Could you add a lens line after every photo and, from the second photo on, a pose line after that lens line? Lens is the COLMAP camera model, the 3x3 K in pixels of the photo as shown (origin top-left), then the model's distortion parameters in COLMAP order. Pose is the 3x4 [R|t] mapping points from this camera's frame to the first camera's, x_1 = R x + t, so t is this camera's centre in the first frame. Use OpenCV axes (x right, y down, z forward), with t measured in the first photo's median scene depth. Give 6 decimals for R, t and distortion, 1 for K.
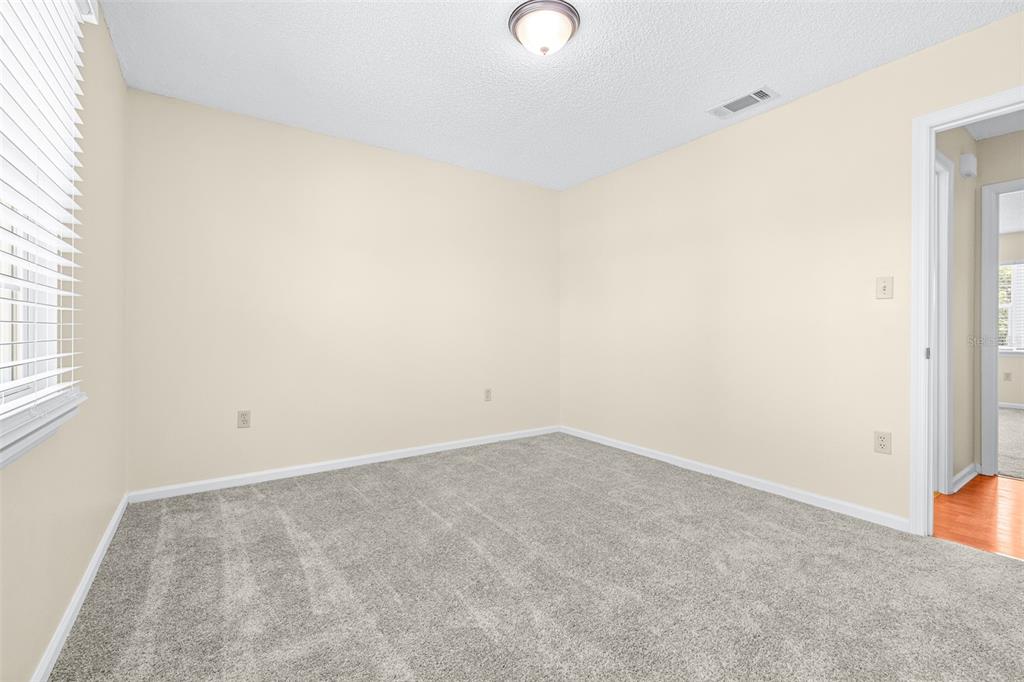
lens RADIAL K [[435.5, 0, 512.0], [0, 435.5, 341.0], [0, 0, 1]] dist [-0.000346, -0.000008]
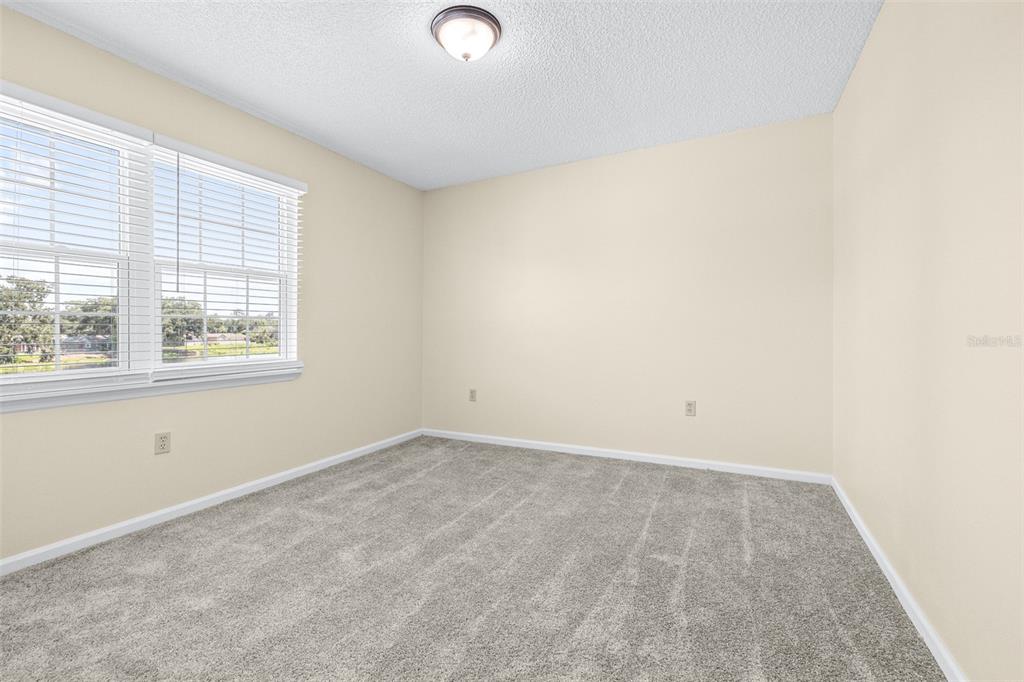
lens RADIAL K [[435.5, 0, 512.0], [0, 435.5, 341.0], [0, 0, 1]] dist [-0.000346, -0.000008]
pose [[0.481148, 0.014521, -0.876519, 0.811770], [-0.007419, 0.999894, 0.012492, -0.023542], [0.876608, 0.000492, 0.481205, 0.479132]]
